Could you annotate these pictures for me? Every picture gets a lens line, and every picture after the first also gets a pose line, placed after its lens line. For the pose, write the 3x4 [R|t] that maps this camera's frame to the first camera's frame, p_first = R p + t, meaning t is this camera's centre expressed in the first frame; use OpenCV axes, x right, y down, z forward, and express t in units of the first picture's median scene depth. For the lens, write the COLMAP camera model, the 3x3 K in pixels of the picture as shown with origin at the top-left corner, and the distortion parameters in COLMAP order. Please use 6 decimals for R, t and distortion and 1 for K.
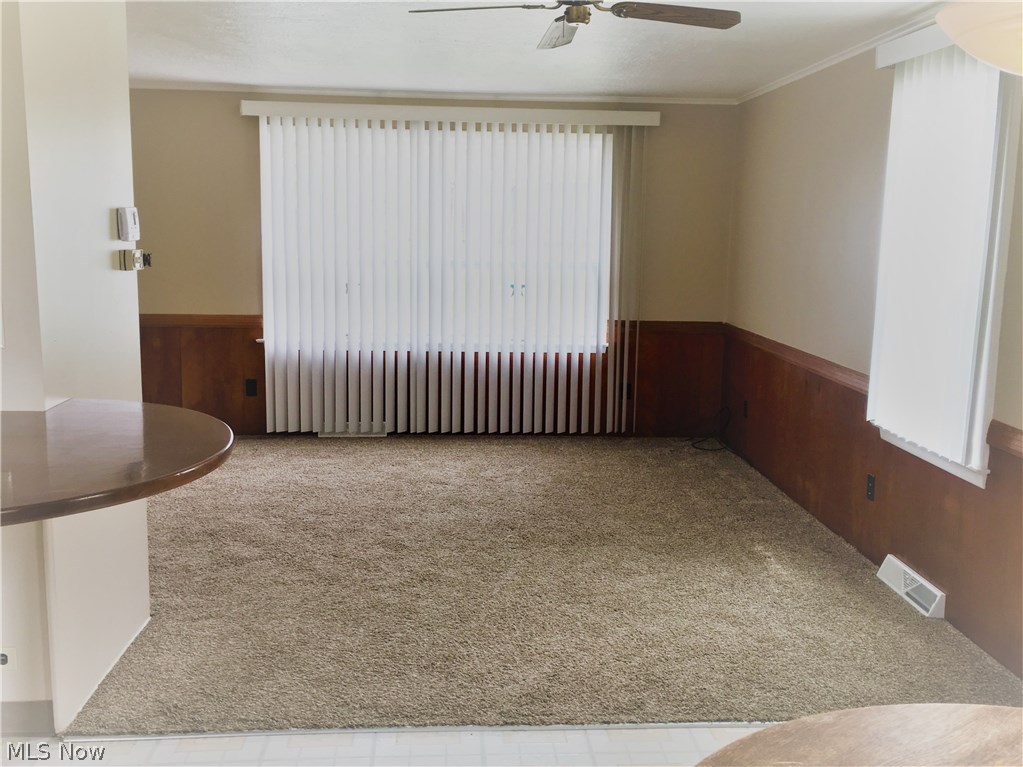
lens RADIAL K [[972.4, 0, 512.6], [0, 972.4, 381.7], [0, 0, 1]] dist [-0.013810, 0.000000]
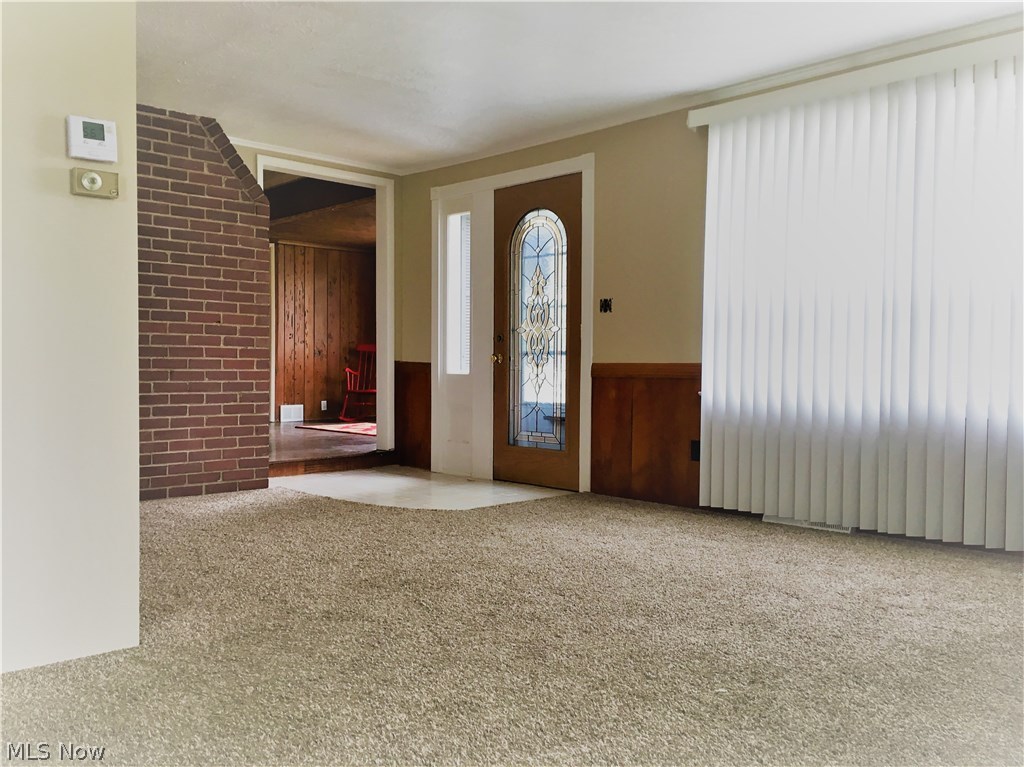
lens RADIAL K [[866.9, 0, 510.9], [0, 866.9, 388.9], [0, 0, 1]] dist [0.049176, -0.042395]
pose [[0.658181, 0.016555, -0.752678, 0.196293], [-0.114045, 0.990413, -0.077943, 0.030996], [0.744172, 0.137140, 0.653759, 0.402042]]
